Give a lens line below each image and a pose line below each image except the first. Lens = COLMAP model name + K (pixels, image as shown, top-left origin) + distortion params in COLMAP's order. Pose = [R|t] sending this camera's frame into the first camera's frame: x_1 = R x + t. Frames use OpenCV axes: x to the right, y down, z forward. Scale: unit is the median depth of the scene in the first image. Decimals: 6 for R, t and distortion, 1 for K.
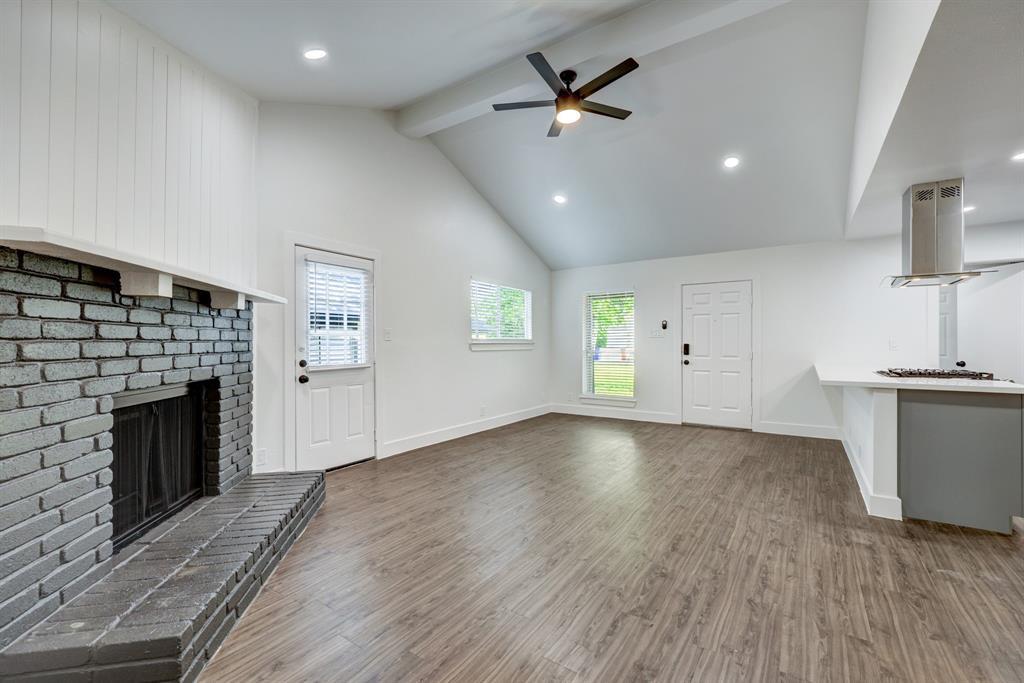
lens RADIAL K [[436.9, 0, 514.7], [0, 436.9, 342.6], [0, 0, 1]] dist [0.001906, -0.000126]
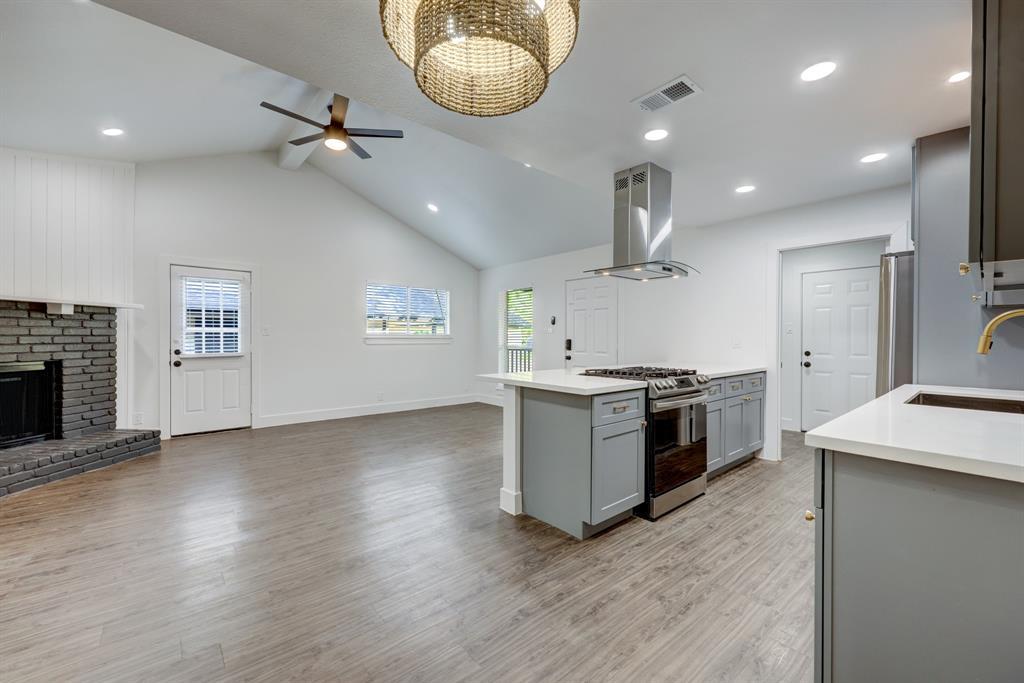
lens RADIAL K [[415.1, 0, 510.0], [0, 415.1, 339.5], [0, 0, 1]] dist [-0.004164, 0.000060]
pose [[0.959524, 0.005204, -0.281579, 0.747589], [-0.004174, 0.999982, 0.004259, -0.000761], [0.281597, -0.002911, 0.959528, 0.052865]]
